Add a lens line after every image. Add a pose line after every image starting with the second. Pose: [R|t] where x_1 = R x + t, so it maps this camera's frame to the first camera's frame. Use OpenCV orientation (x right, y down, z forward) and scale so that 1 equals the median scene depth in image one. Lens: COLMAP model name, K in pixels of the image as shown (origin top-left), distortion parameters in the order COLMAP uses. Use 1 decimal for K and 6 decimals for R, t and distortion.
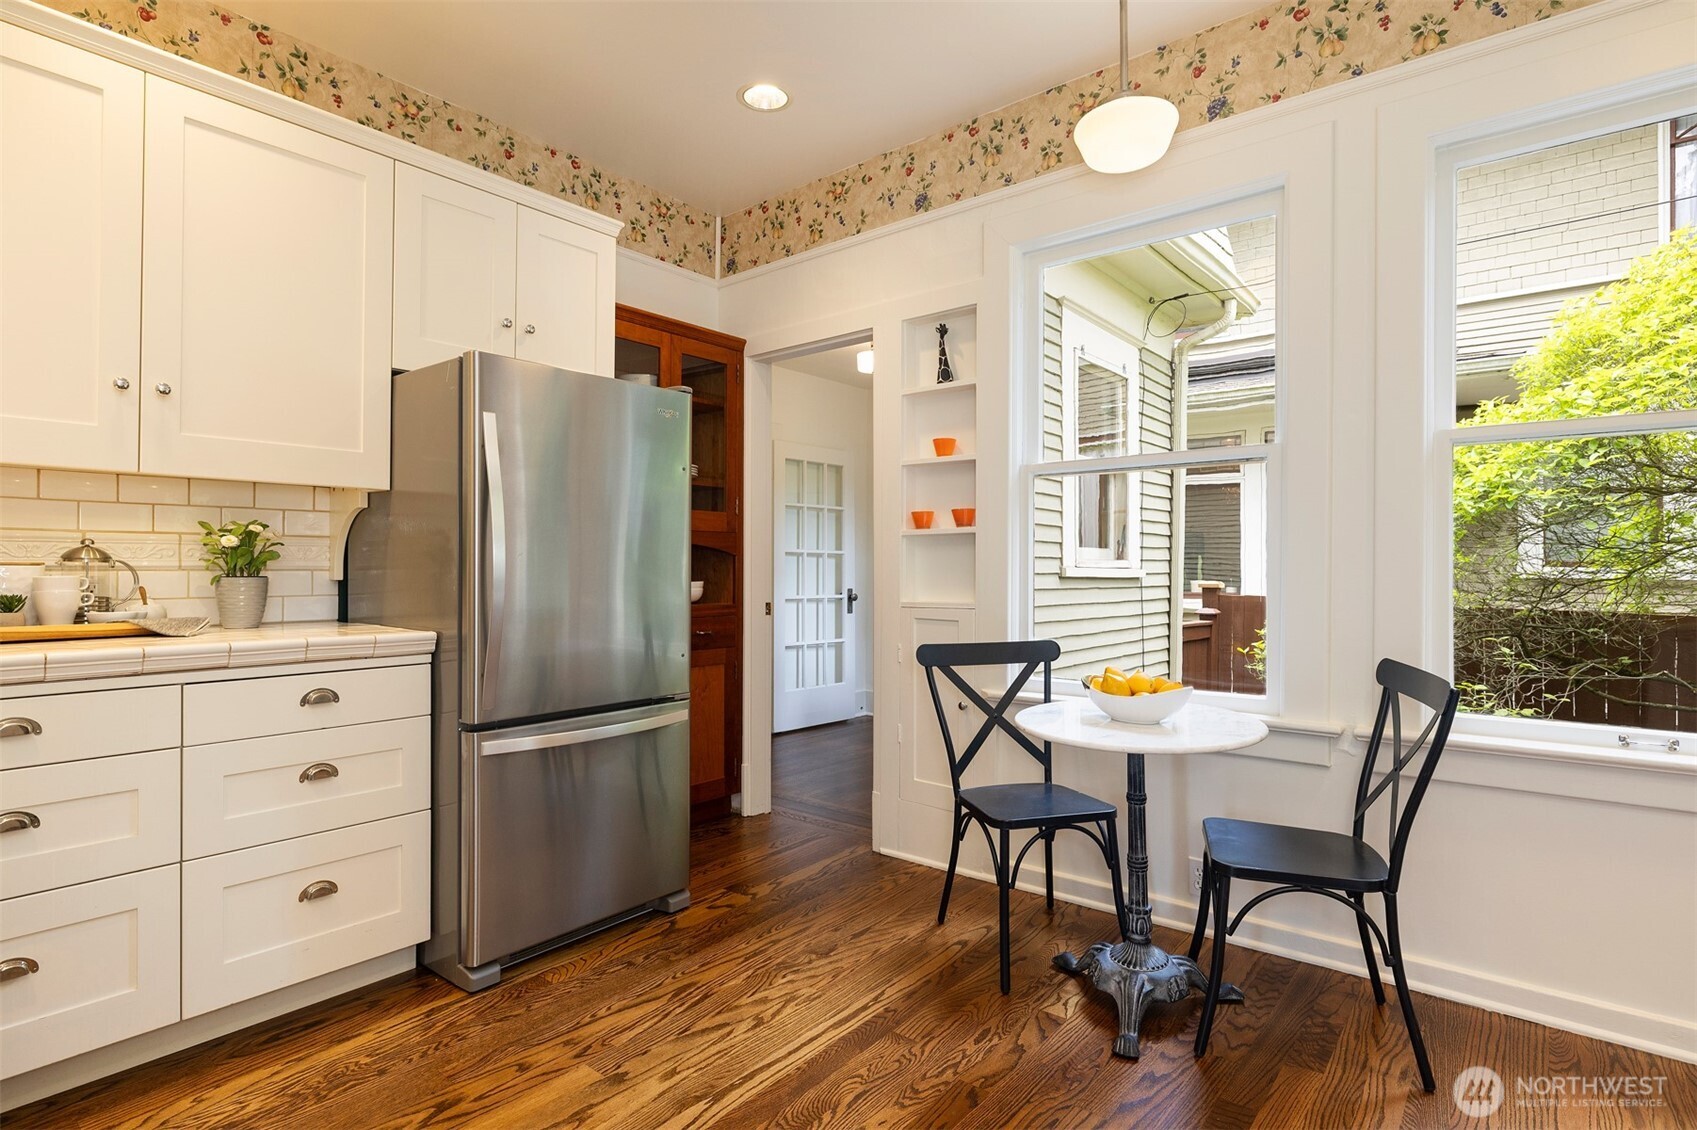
lens RADIAL K [[869.6, 0, 848.5], [0, 869.6, 565.0], [0, 0, 1]] dist [0.002013, 0.001263]
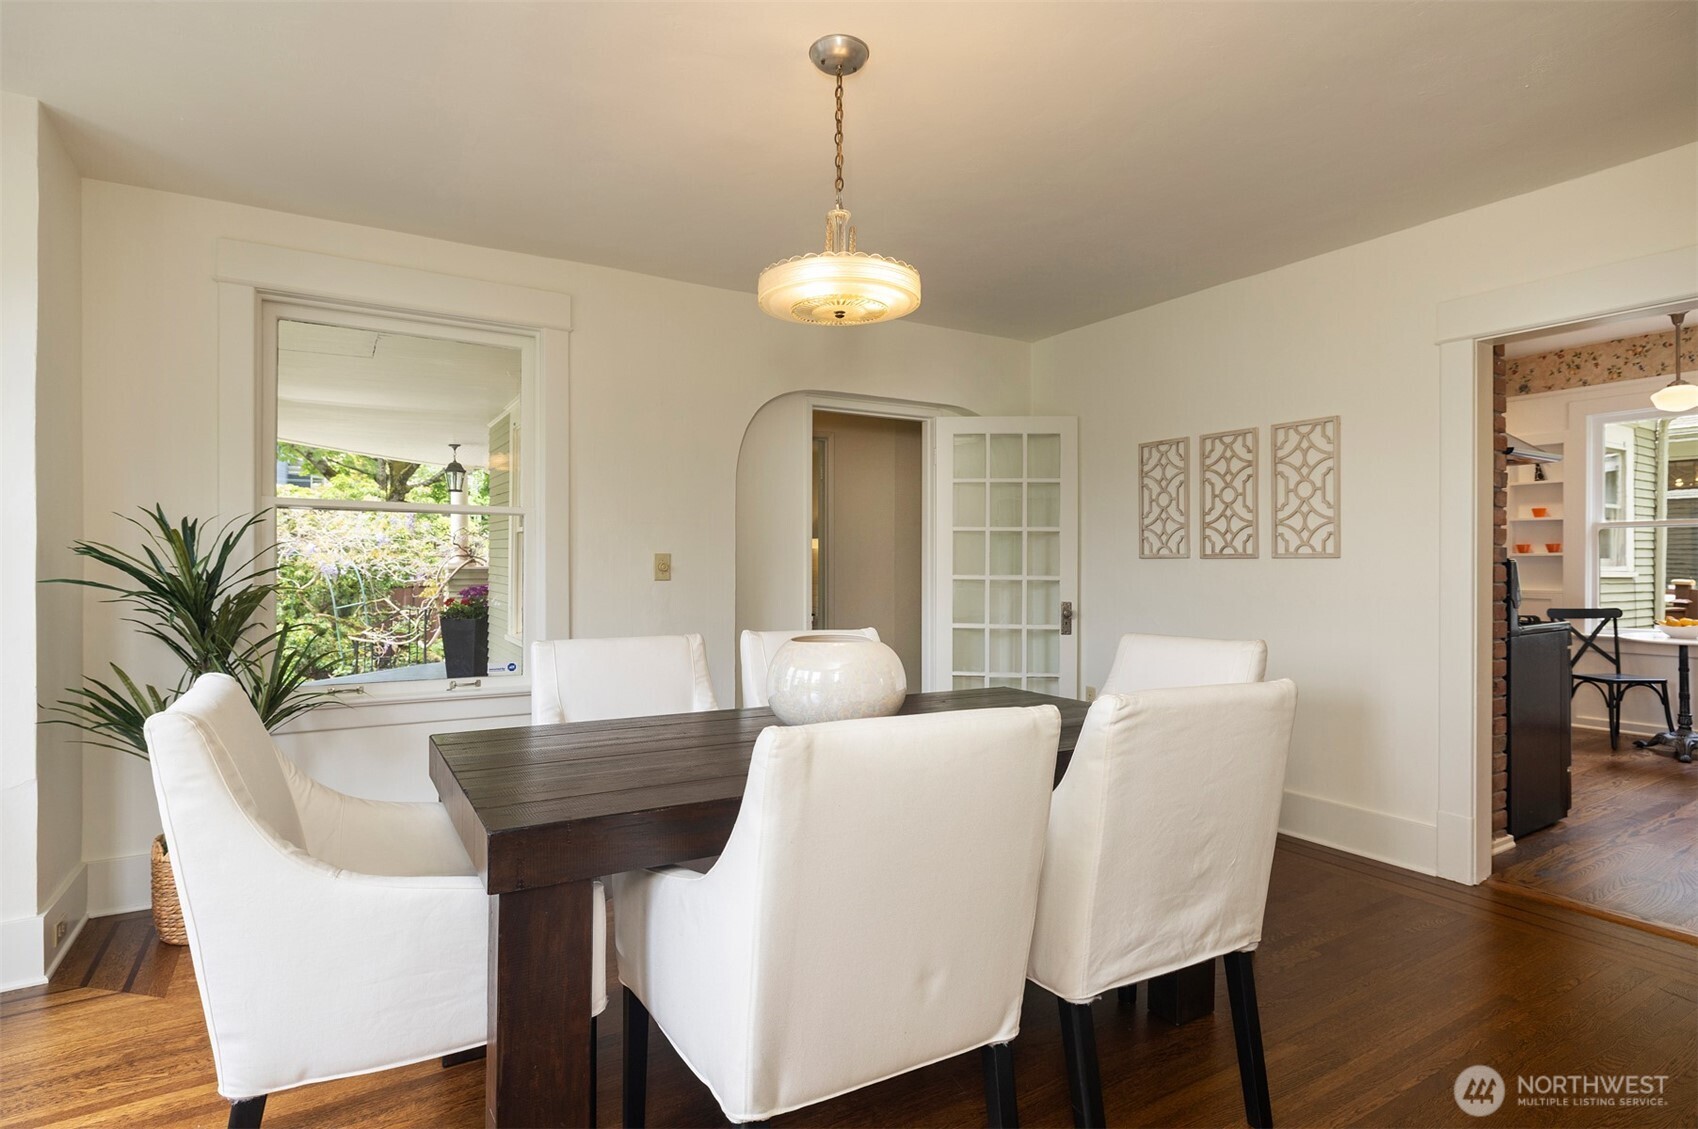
lens RADIAL K [[870.1, 0, 849.0], [0, 870.1, 564.5], [0, 0, 1]] dist [0.002013, 0.001263]
pose [[0.946418, 0.000721, -0.322943, -0.753819], [0.001449, 0.999978, 0.006479, -0.031744], [0.322940, -0.006600, 0.946396, -1.427013]]
